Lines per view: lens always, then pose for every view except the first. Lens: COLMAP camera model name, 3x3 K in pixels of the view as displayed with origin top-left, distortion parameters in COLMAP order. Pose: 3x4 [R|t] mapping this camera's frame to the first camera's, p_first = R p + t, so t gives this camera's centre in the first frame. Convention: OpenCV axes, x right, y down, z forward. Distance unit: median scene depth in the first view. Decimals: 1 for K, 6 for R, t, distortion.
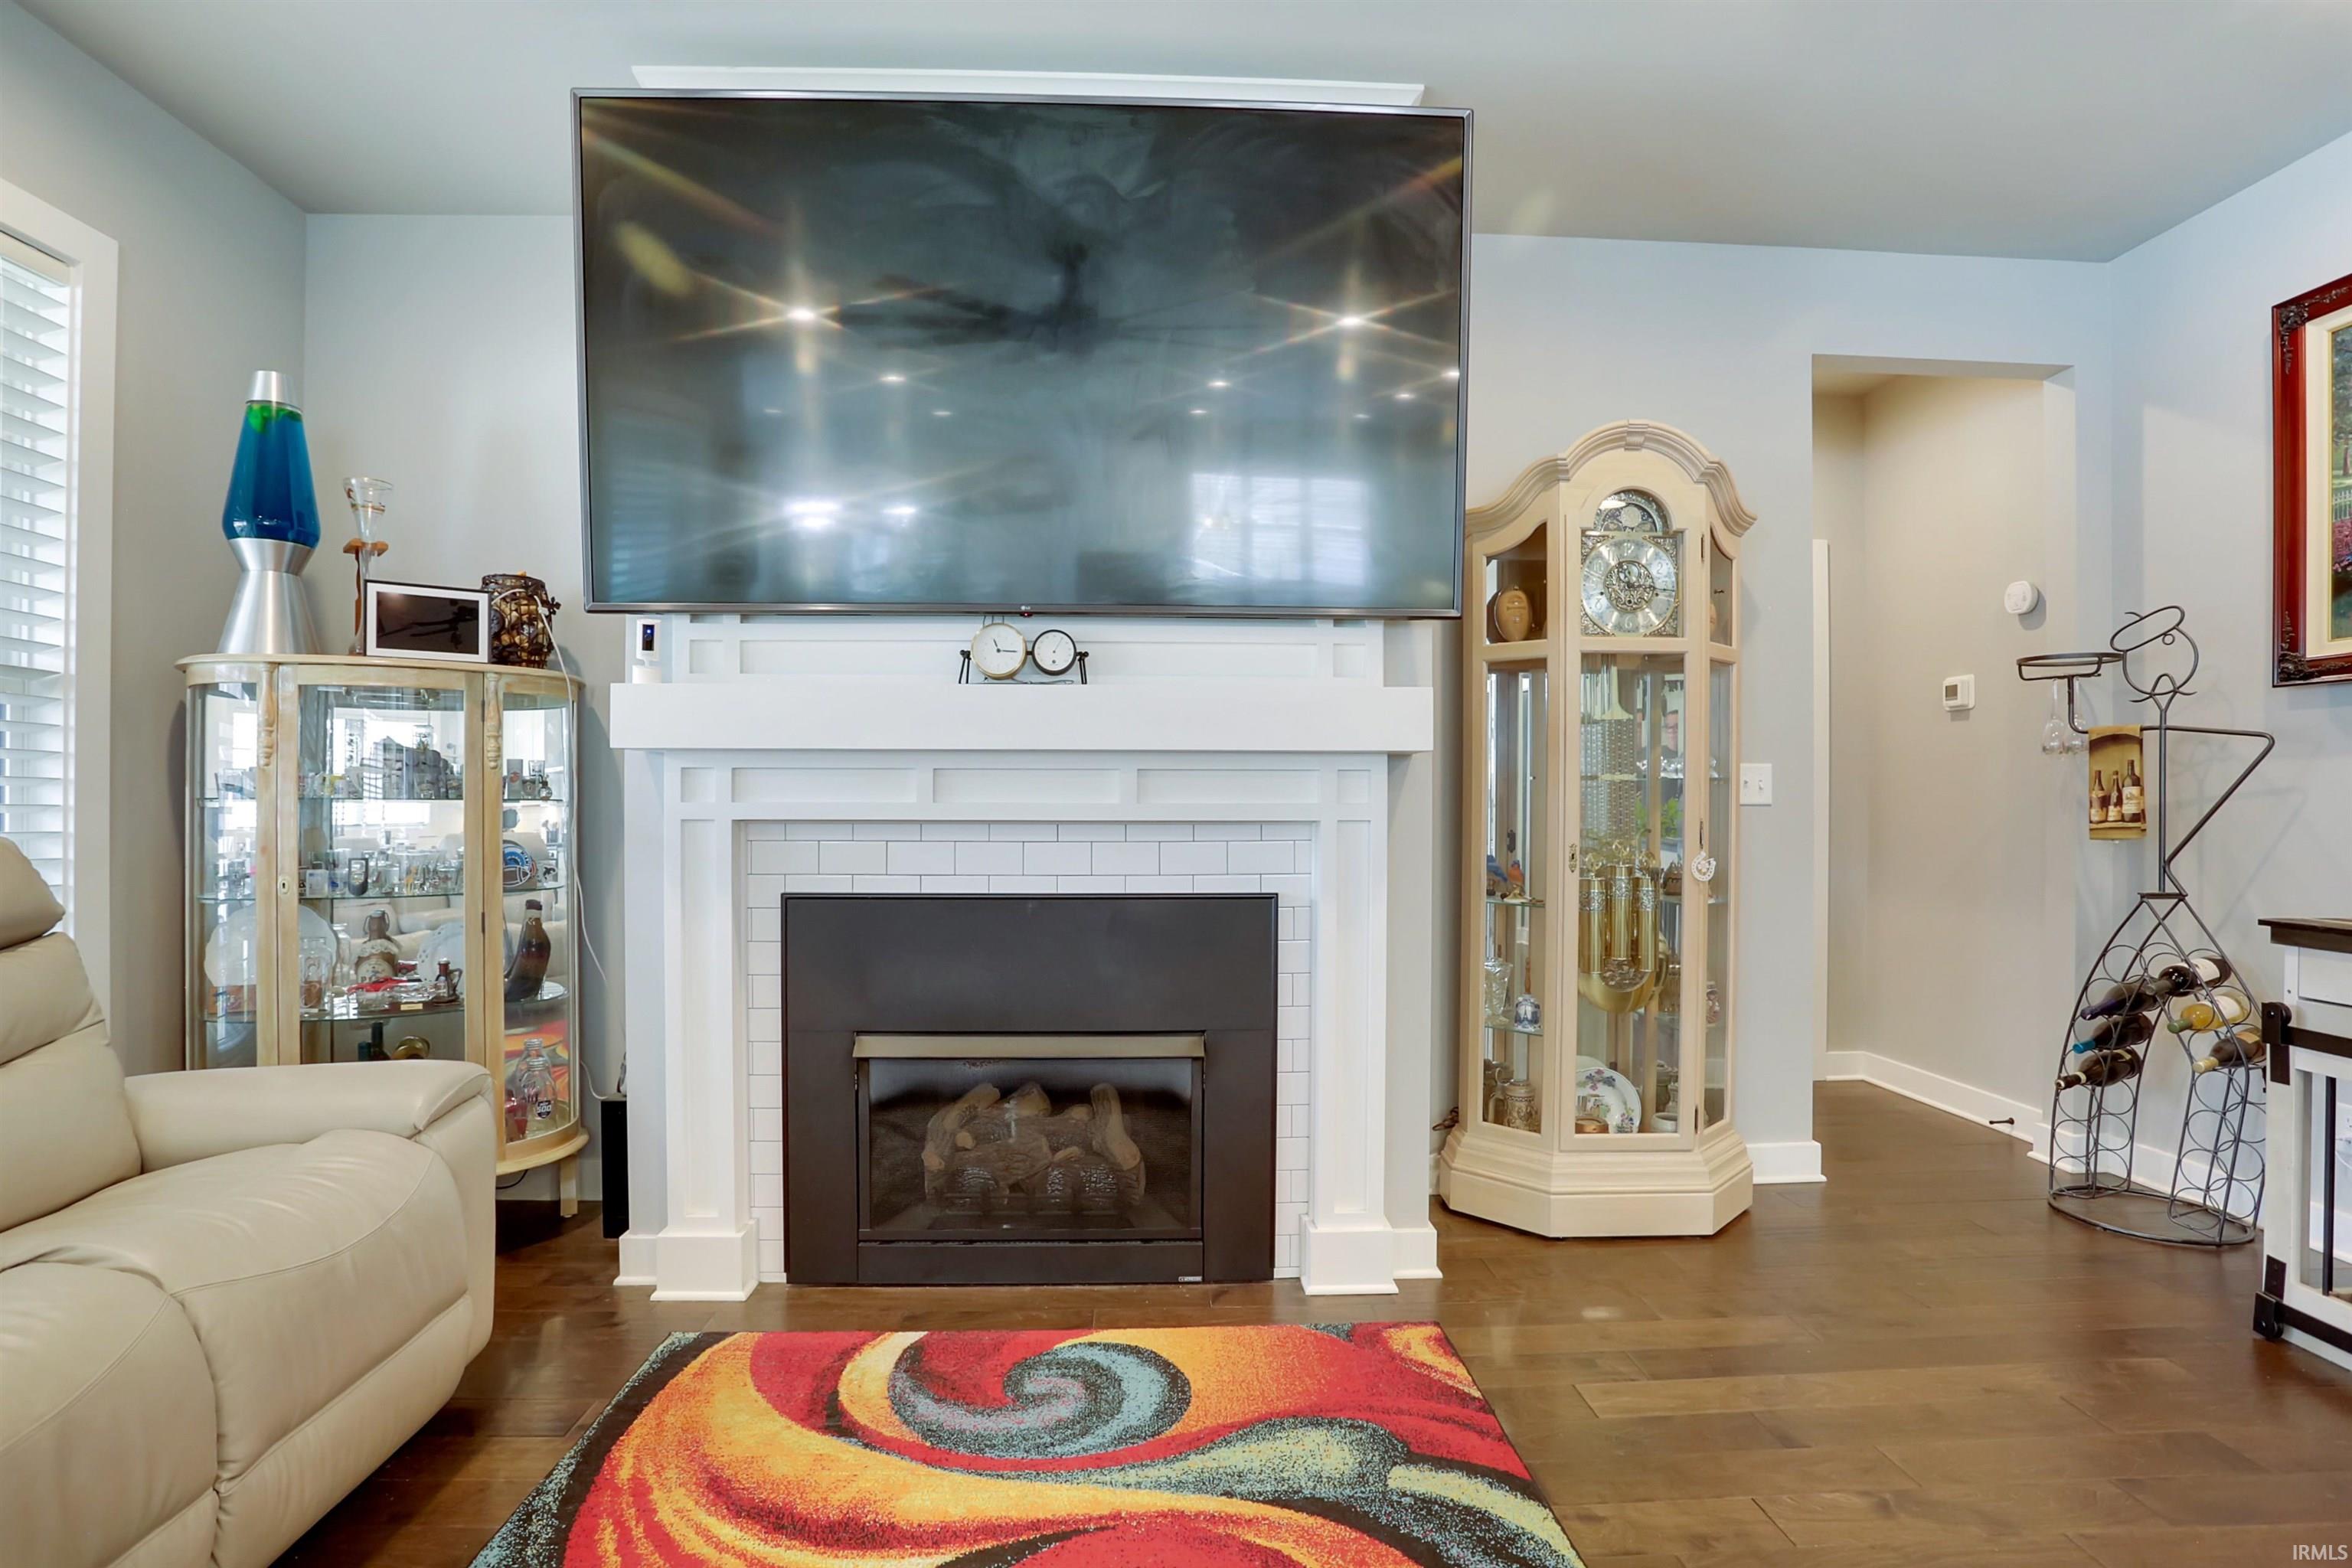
lens RADIAL K [[1134.5, 0, 1214.3], [0, 1134.5, 799.7], [0, 0, 1]] dist [-0.060303, 0.024959]
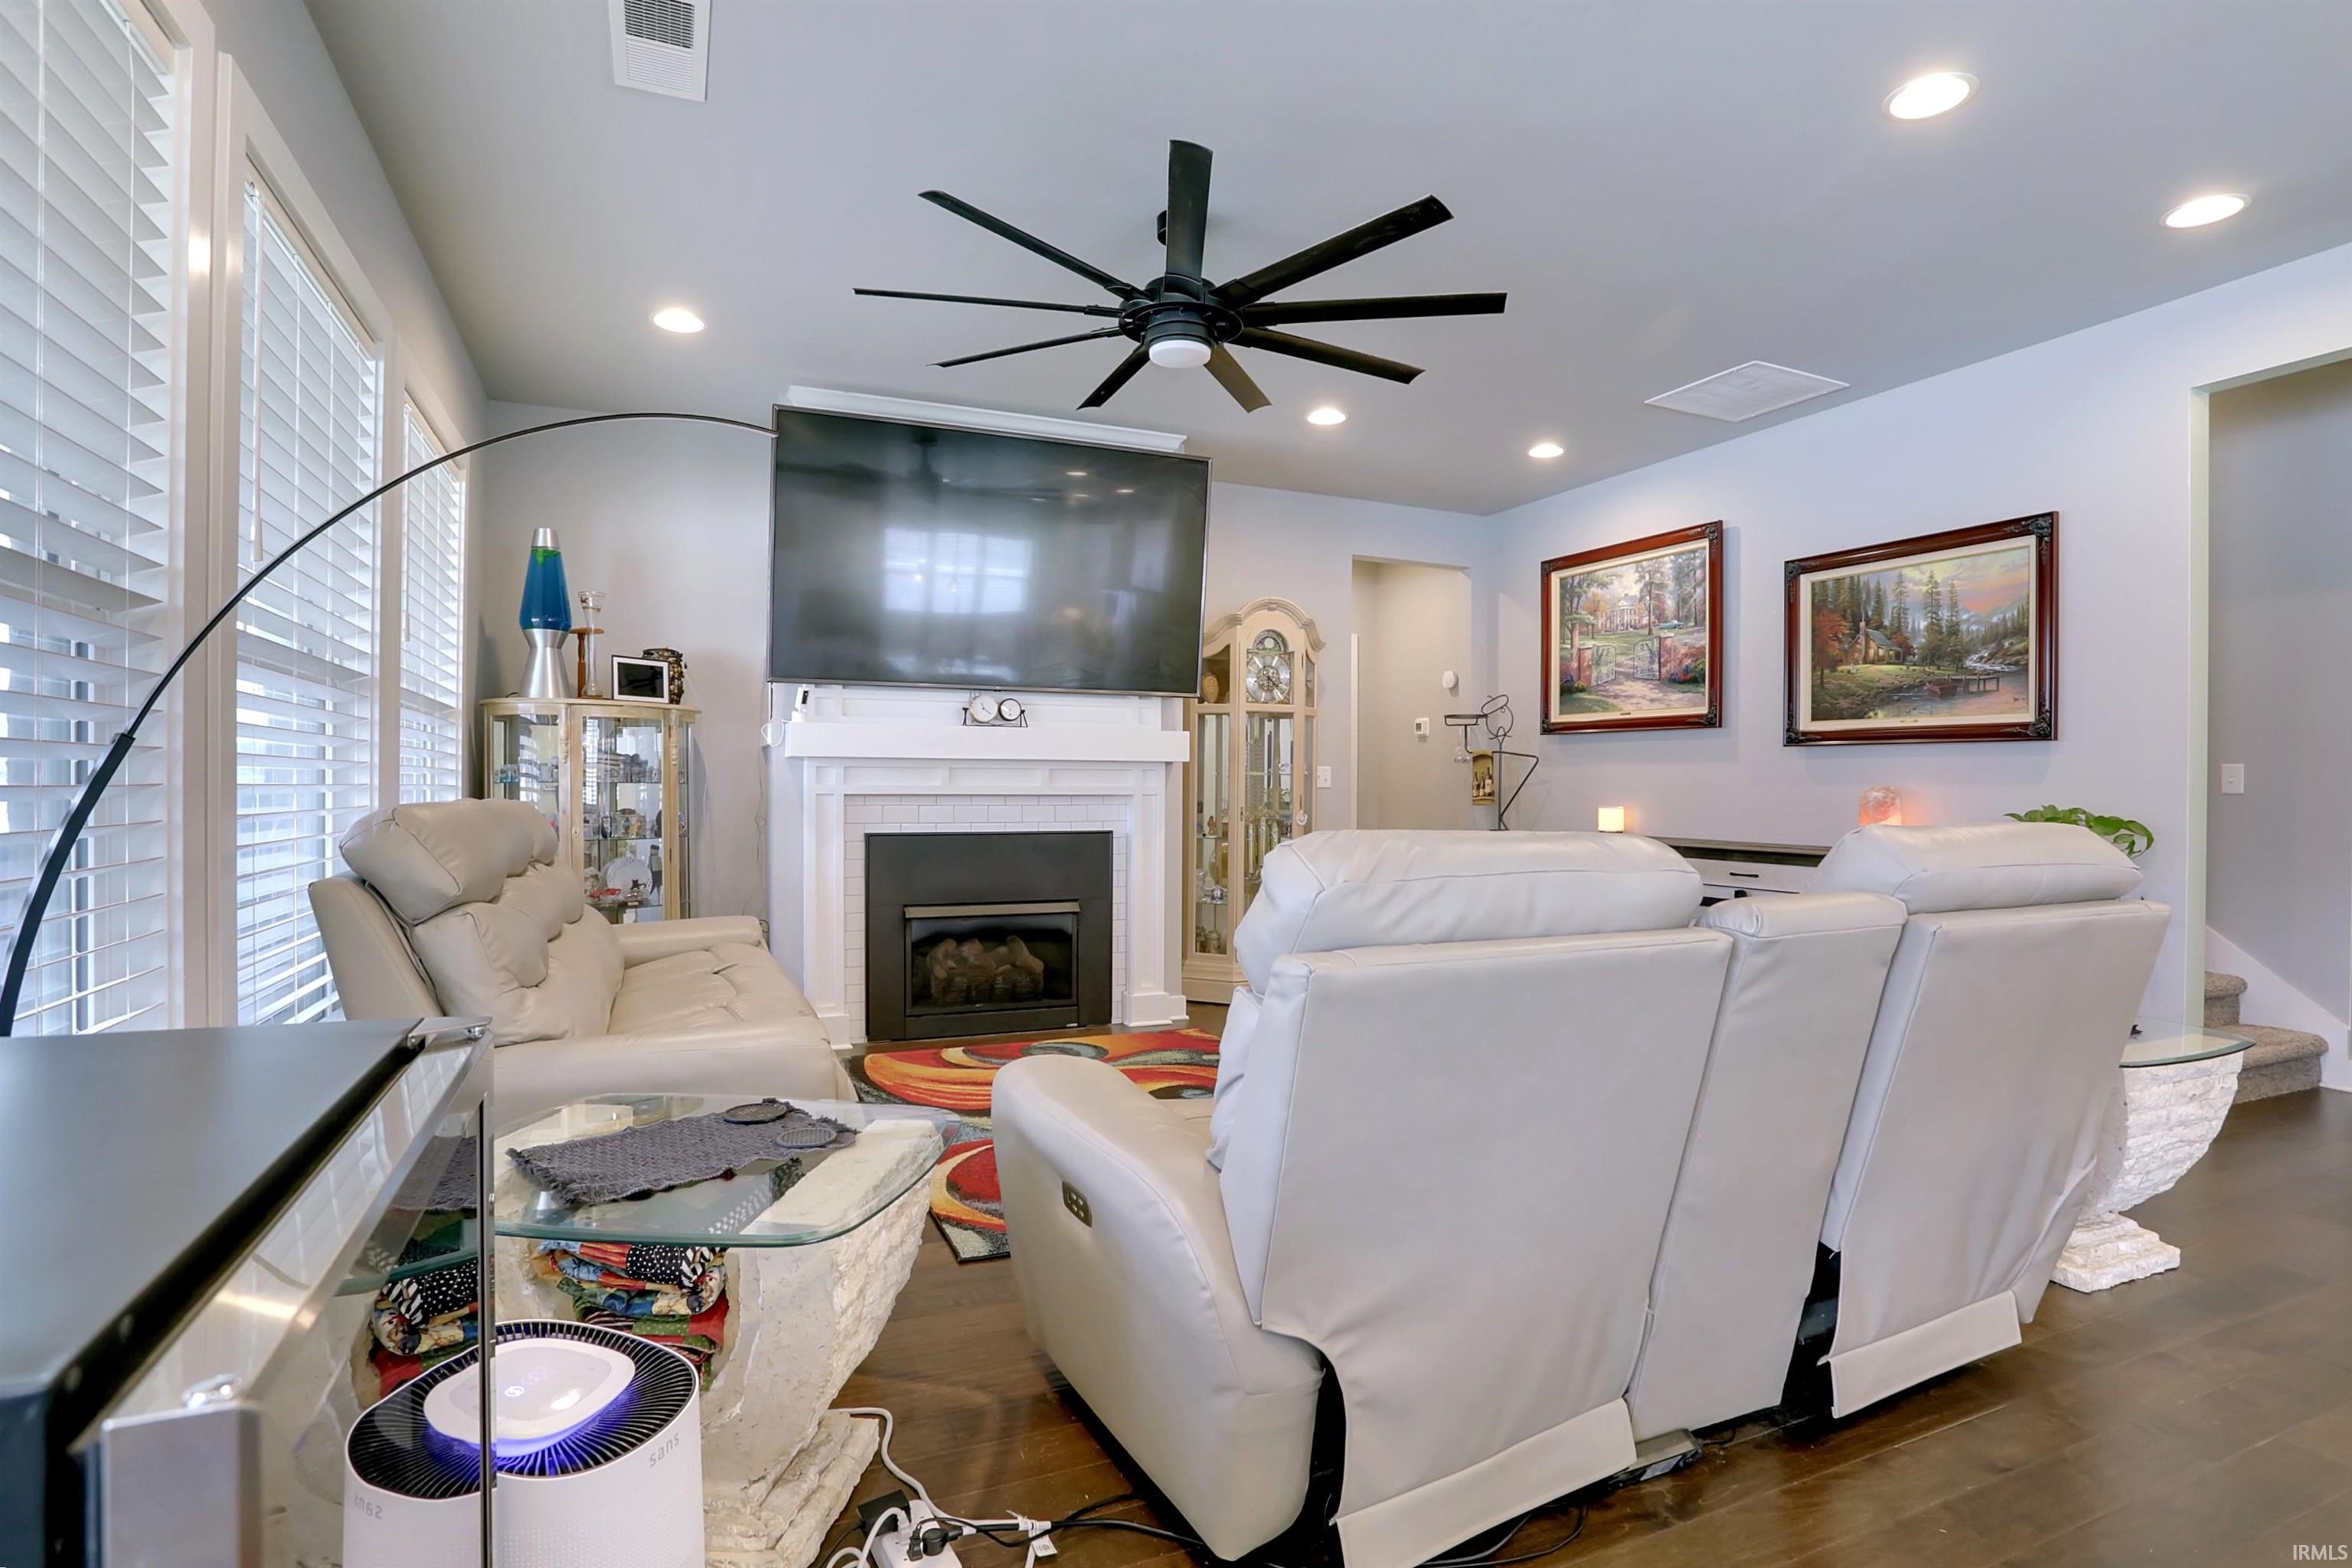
lens RADIAL K [[1134.5, 0, 1214.3], [0, 1134.5, 799.7], [0, 0, 1]] dist [-0.060303, 0.024959]
pose [[0.929644, -0.001614, 0.368456, -0.508729], [-0.003358, 0.999912, 0.012853, 0.000910], [-0.368444, -0.013186, 0.929556, -0.924506]]
